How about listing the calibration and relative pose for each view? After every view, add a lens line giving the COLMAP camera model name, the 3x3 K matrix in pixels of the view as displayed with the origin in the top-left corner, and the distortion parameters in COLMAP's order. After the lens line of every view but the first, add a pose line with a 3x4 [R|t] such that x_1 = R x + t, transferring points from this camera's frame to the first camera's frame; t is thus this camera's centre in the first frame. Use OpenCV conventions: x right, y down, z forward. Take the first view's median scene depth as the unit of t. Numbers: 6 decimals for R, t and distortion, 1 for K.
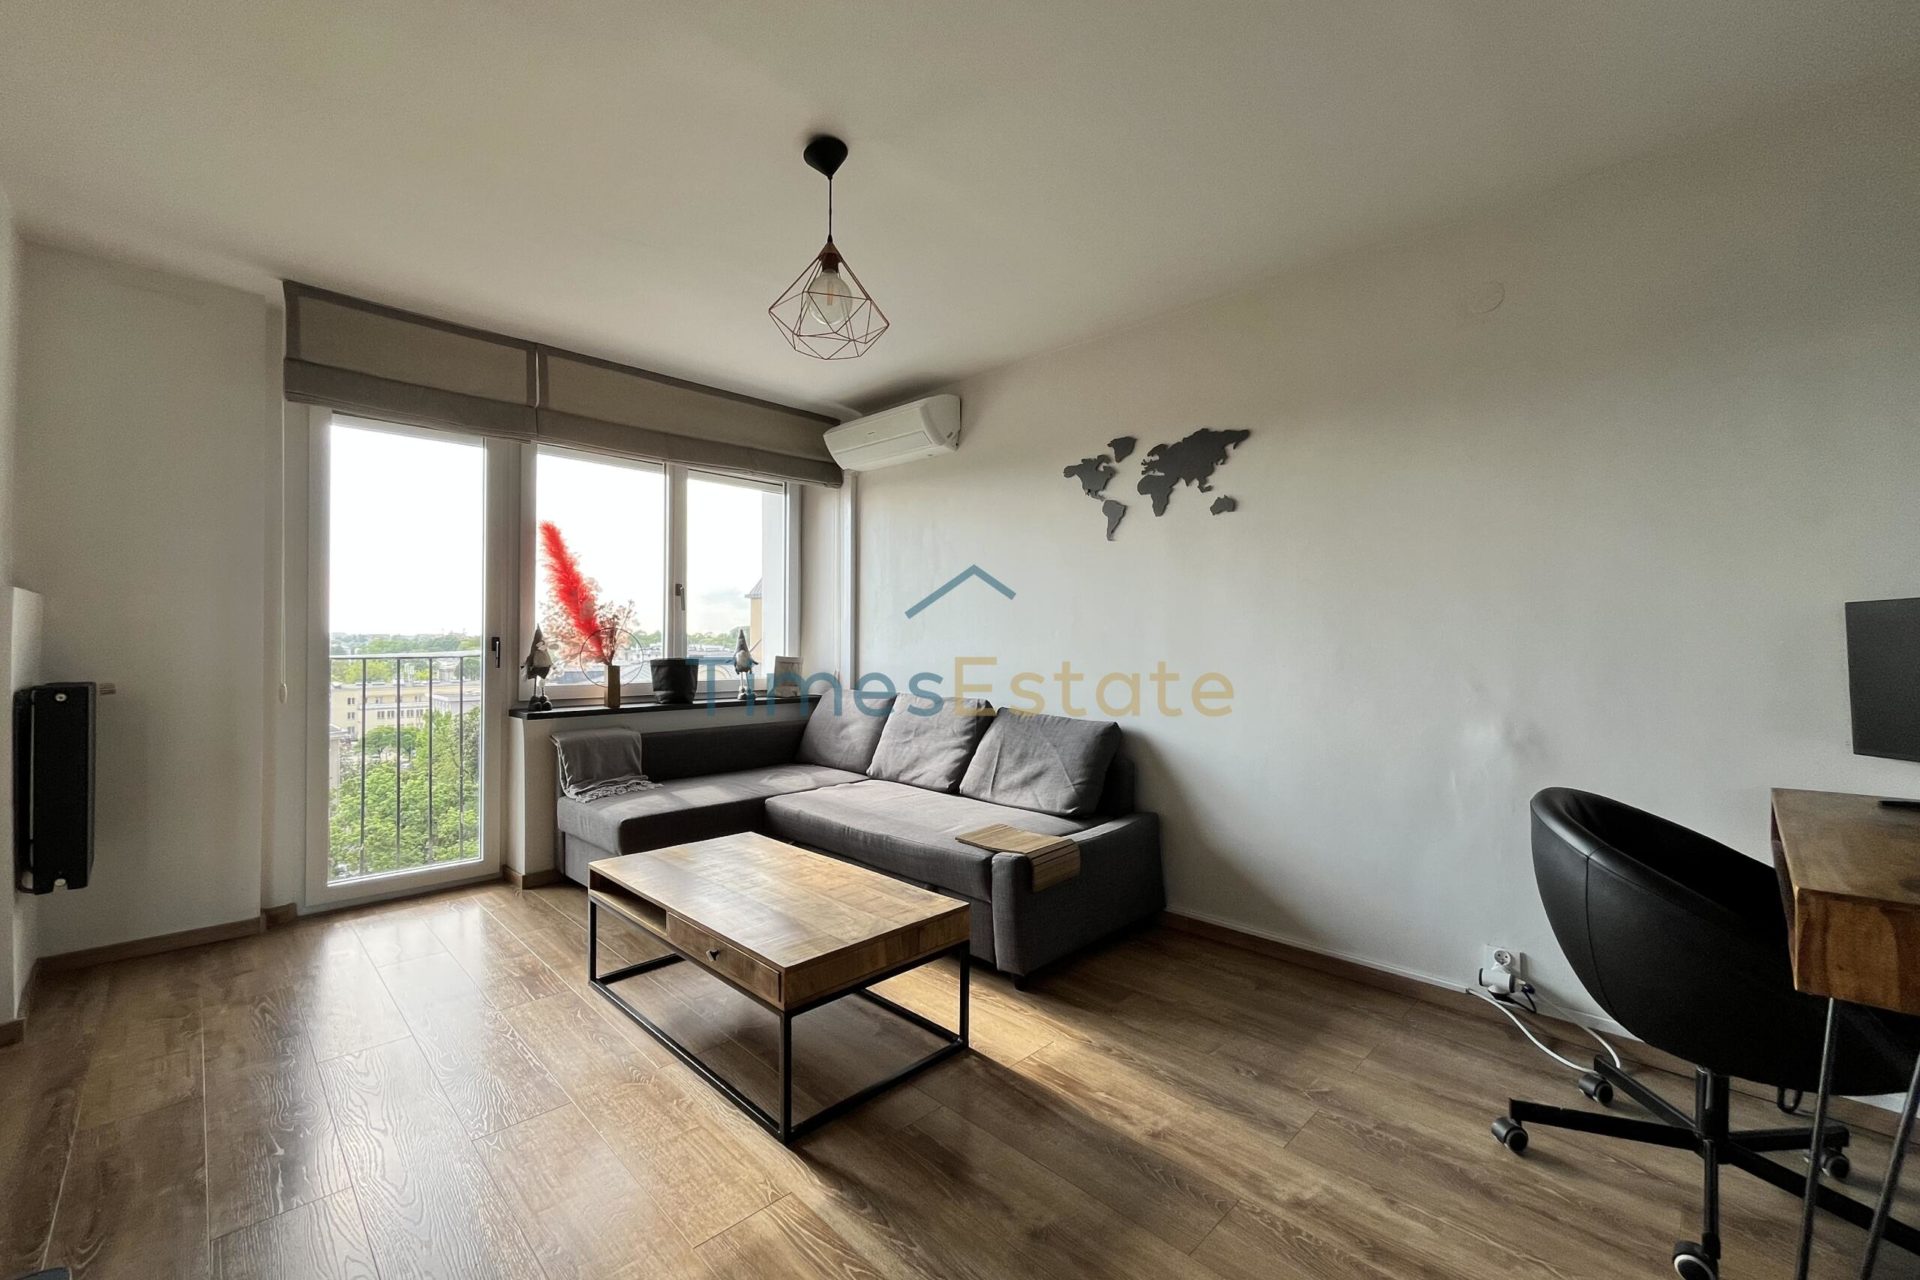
lens RADIAL K [[779.3, 0, 954.3], [0, 779.3, 641.1], [0, 0, 1]] dist [-0.000648, 0.000084]
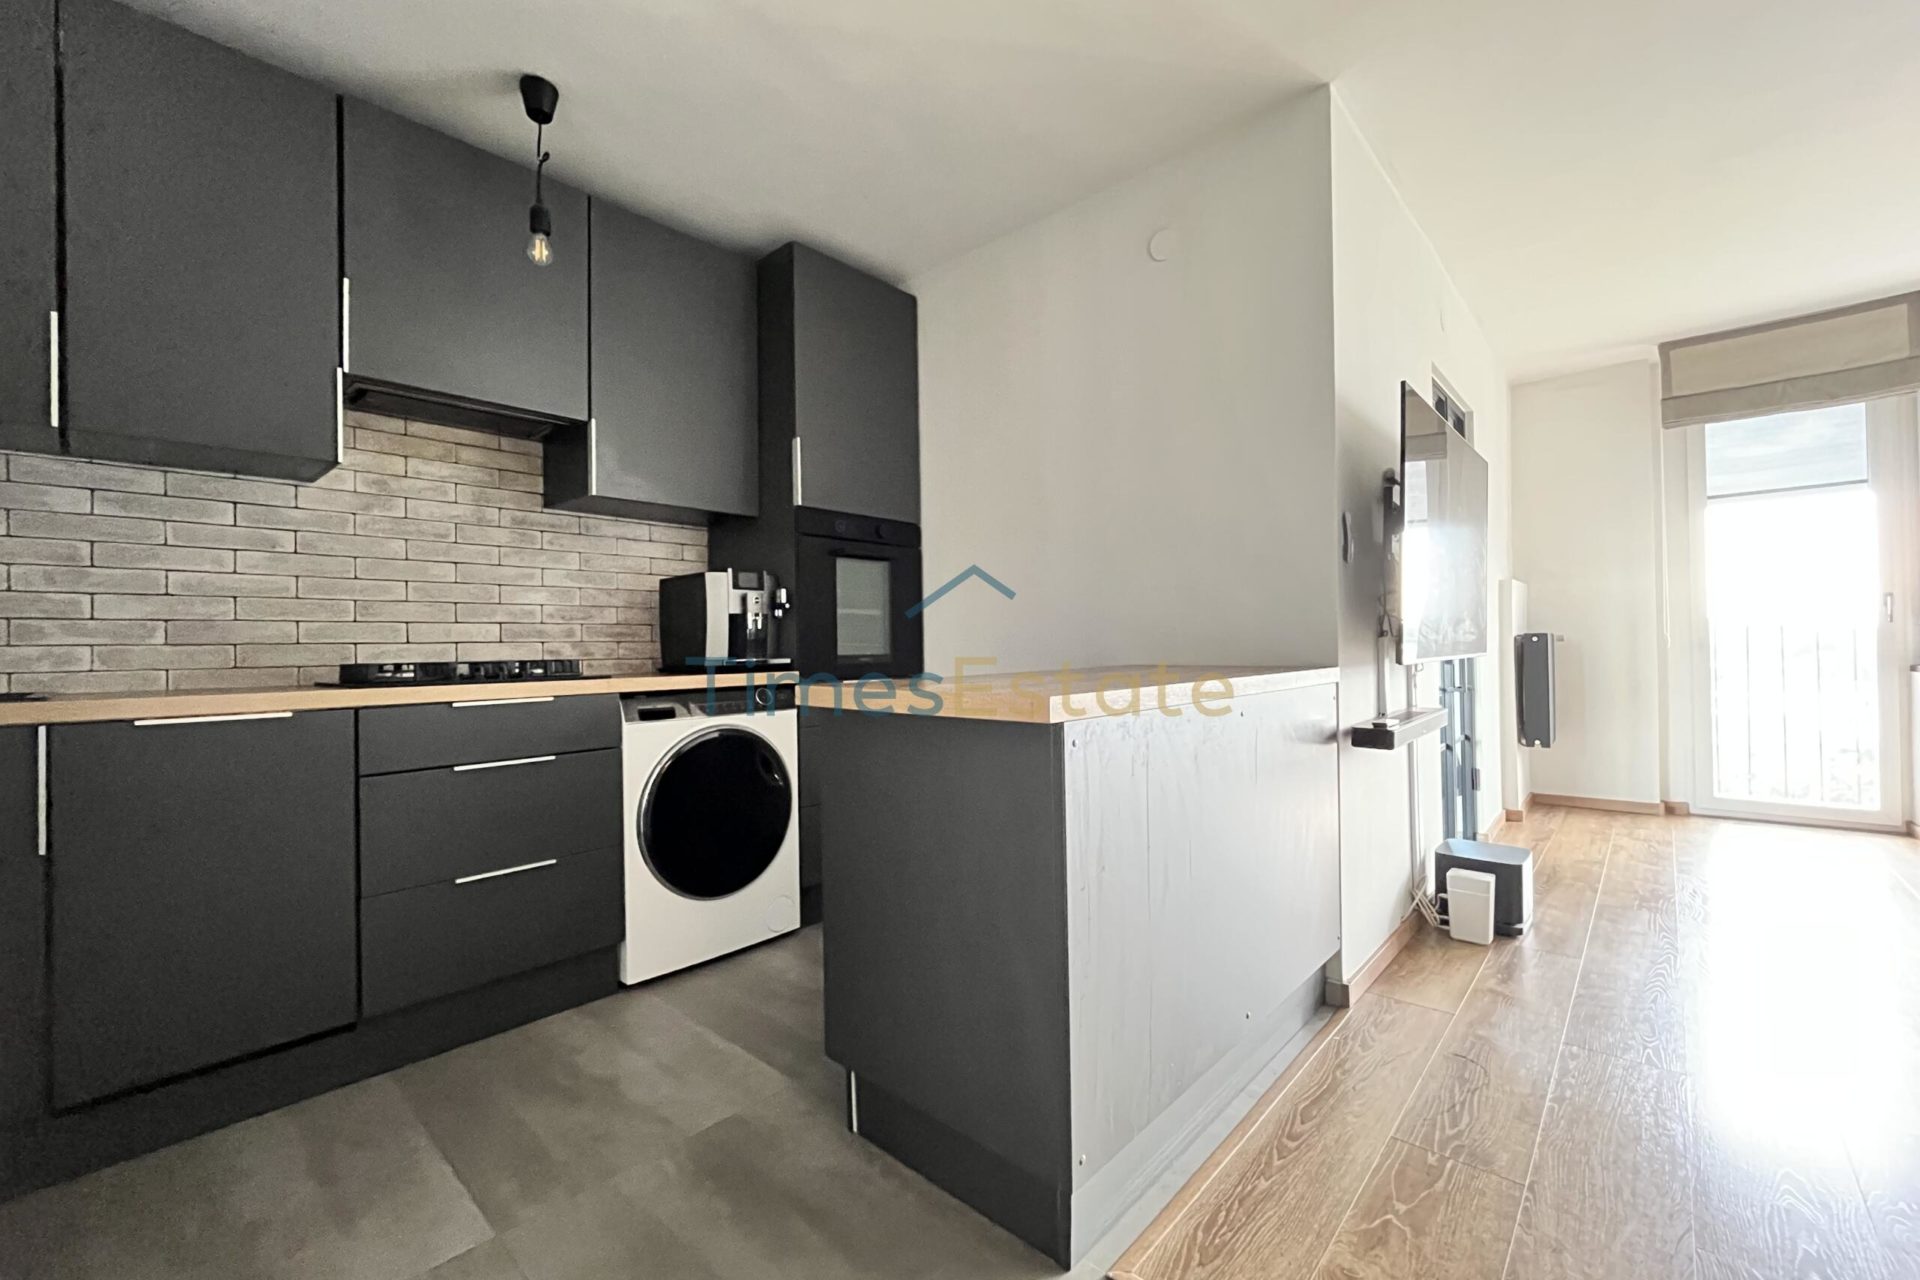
lens RADIAL K [[779.3, 0, 954.3], [0, 779.3, 641.1], [0, 0, 1]] dist [-0.000648, 0.000084]
pose [[0.052989, -0.011829, -0.998525, 0.372402], [0.019962, 0.999743, -0.010784, 0.046056], [0.998396, -0.019361, 0.053212, -0.279033]]
